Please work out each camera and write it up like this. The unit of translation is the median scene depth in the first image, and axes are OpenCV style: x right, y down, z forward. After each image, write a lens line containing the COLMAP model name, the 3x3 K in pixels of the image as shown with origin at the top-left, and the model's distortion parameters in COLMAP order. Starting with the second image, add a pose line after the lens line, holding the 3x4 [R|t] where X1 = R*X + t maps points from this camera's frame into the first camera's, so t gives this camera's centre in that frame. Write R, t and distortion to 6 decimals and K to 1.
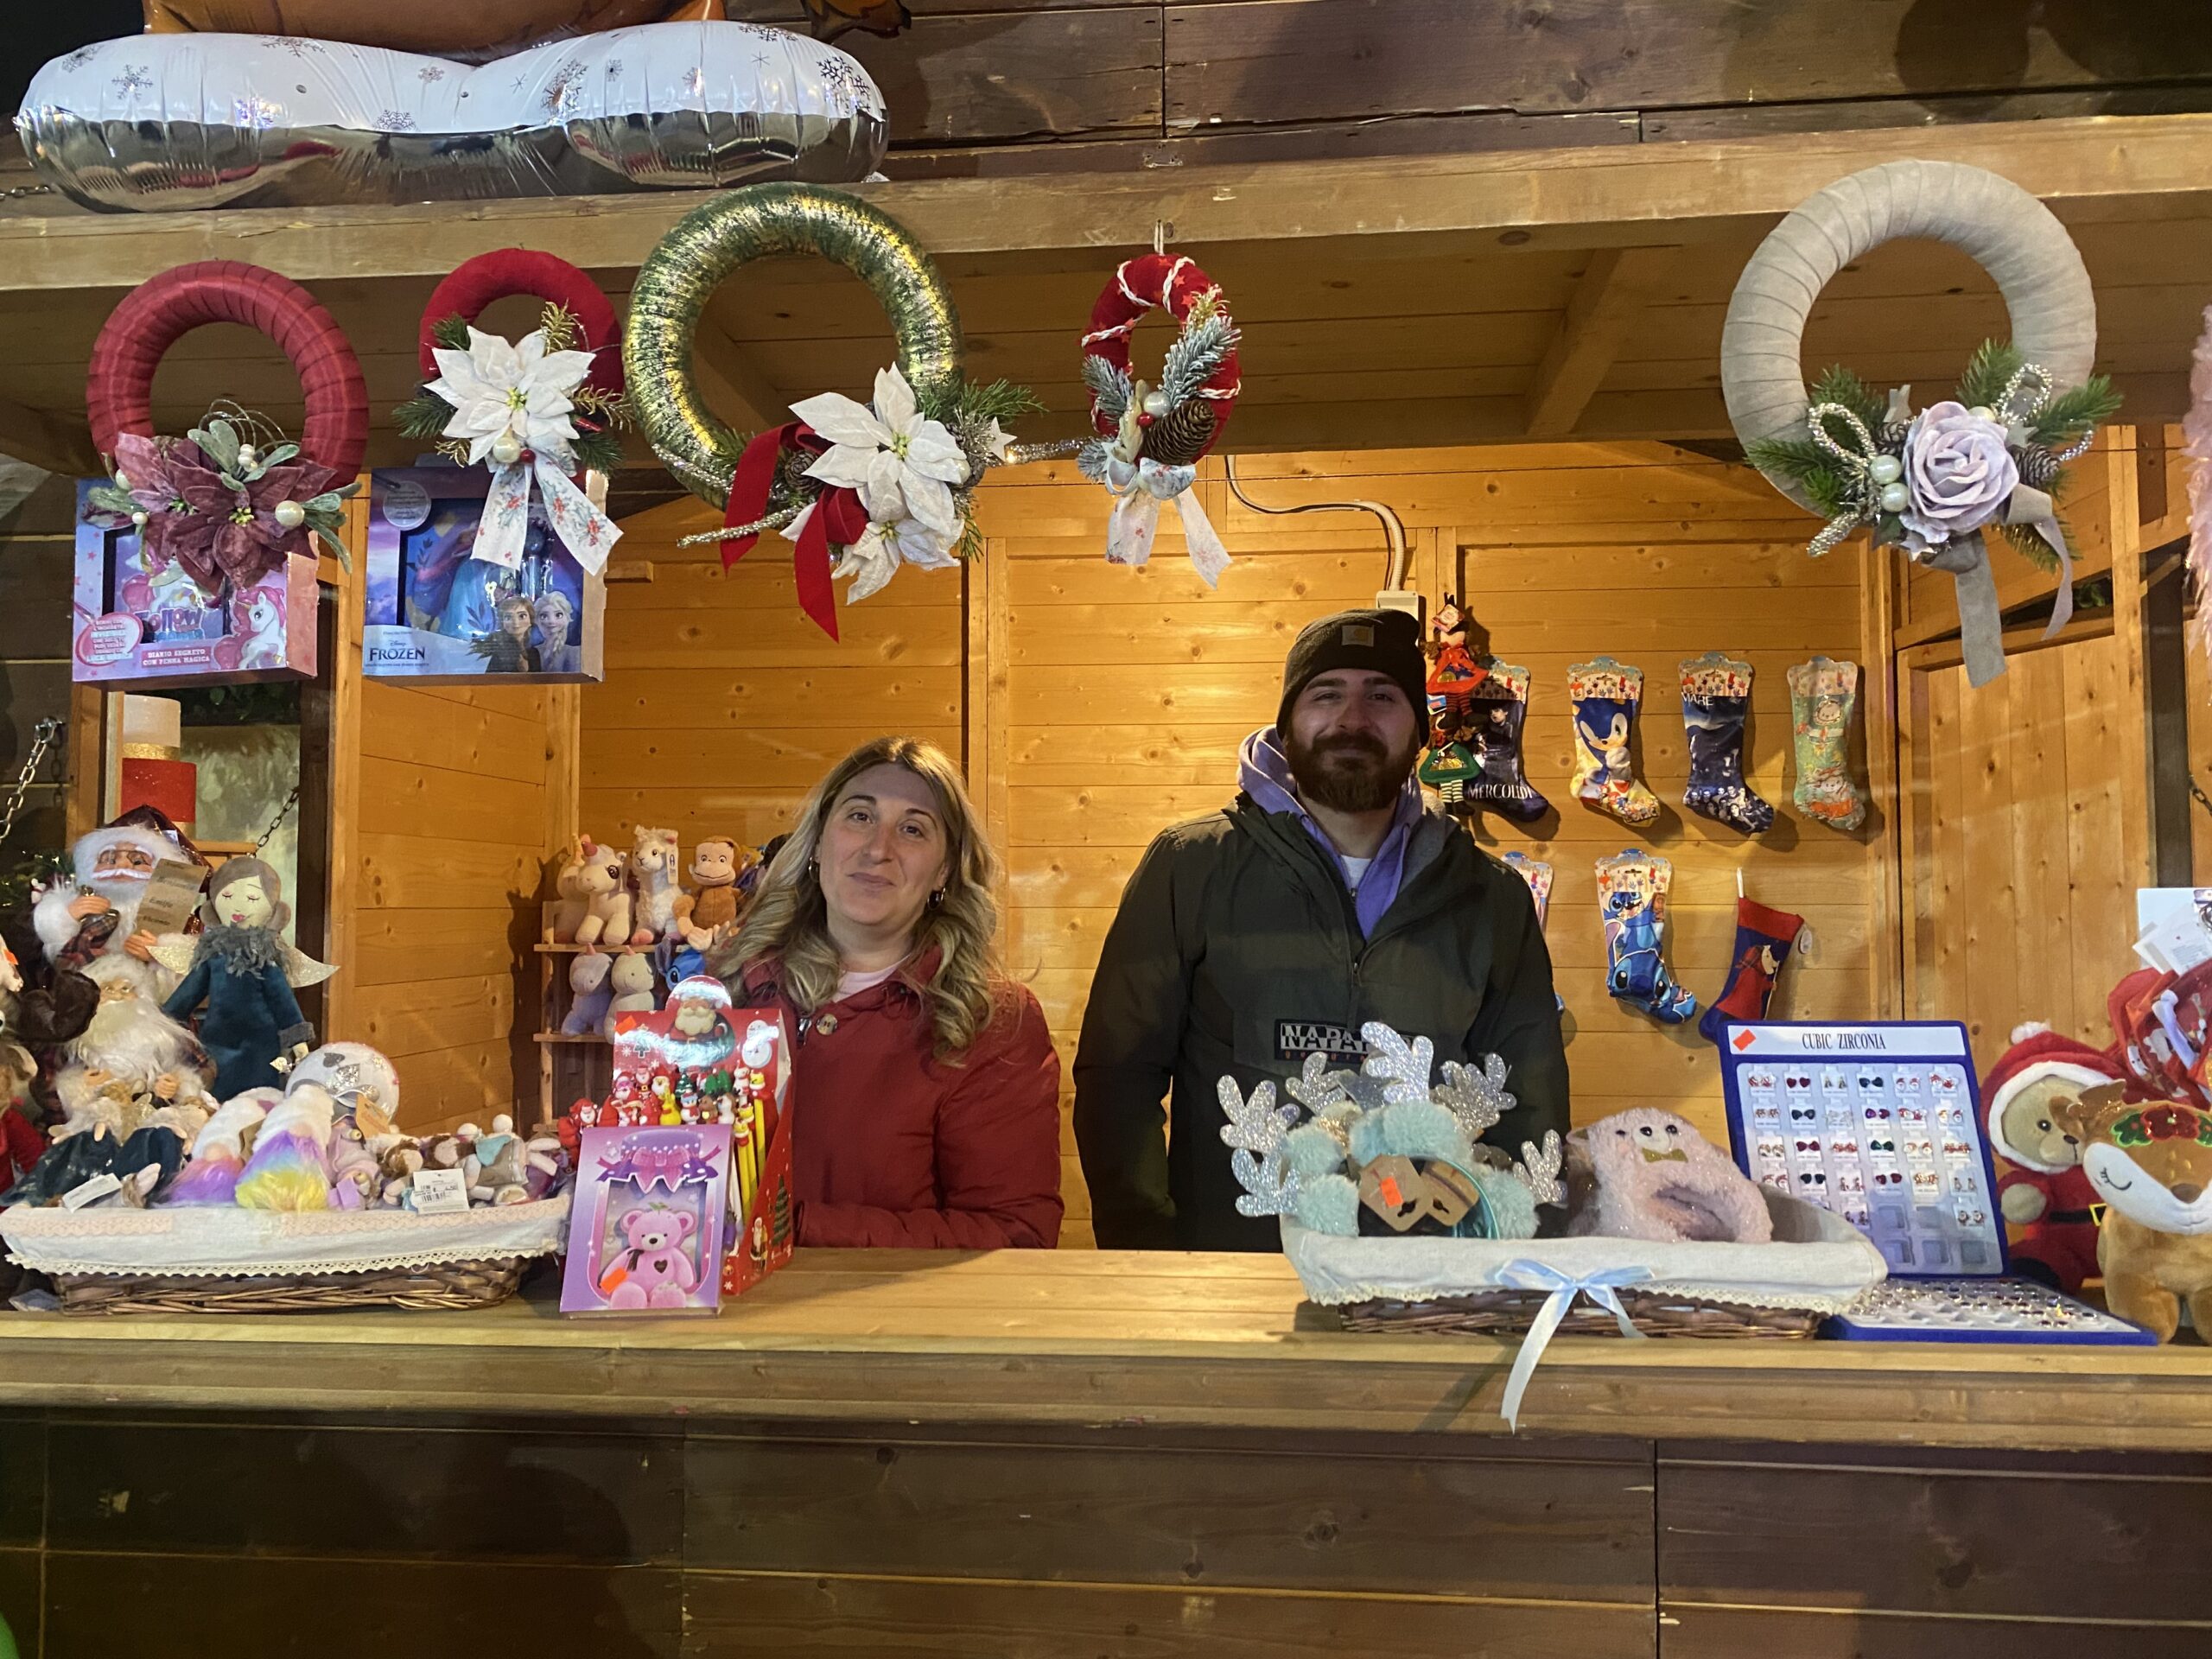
lens RADIAL K [[1697.3, 0, 1106.0], [0, 1697.3, 829.5], [0, 0, 1]] dist [0.051484, -0.092852]
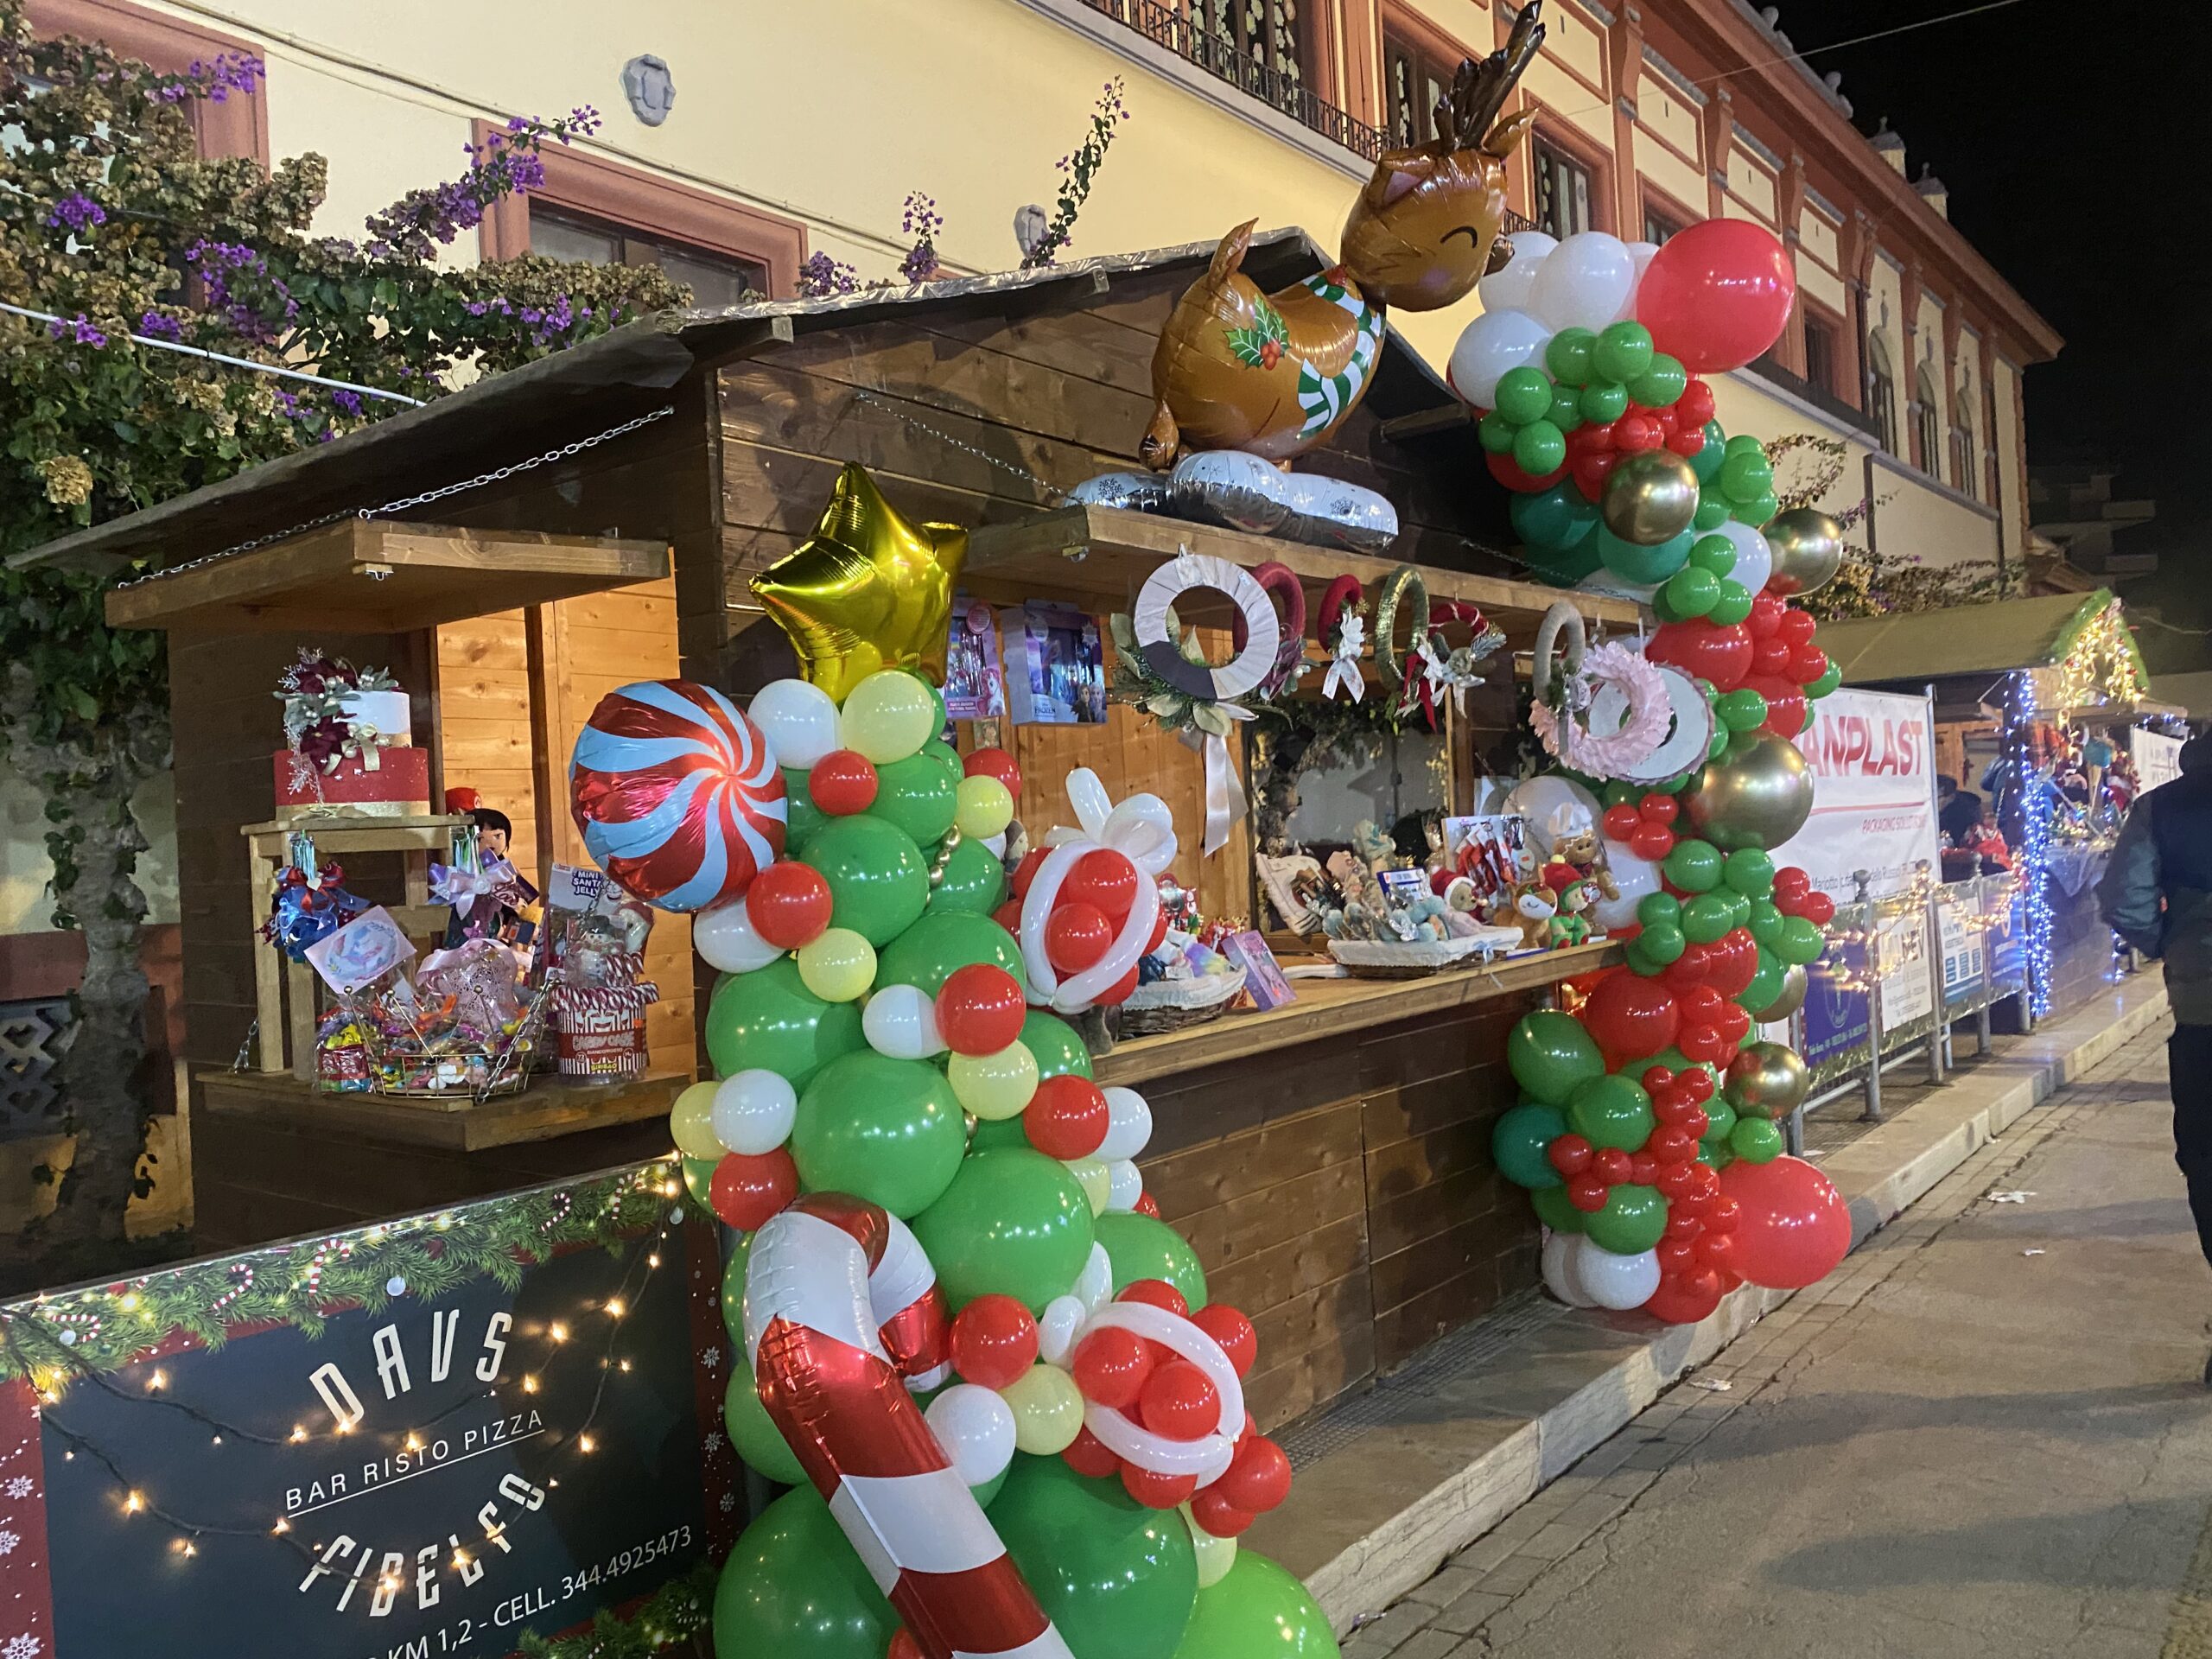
lens RADIAL K [[1697.3, 0, 1106.0], [0, 1697.3, 829.5], [0, 0, 1]] dist [0.051484, -0.092852]
pose [[0.542946, -0.024405, 0.839413, -2.591008], [0.007814, 0.999681, 0.024010, -0.022554], [-0.839731, -0.006477, 0.542963, -0.079095]]
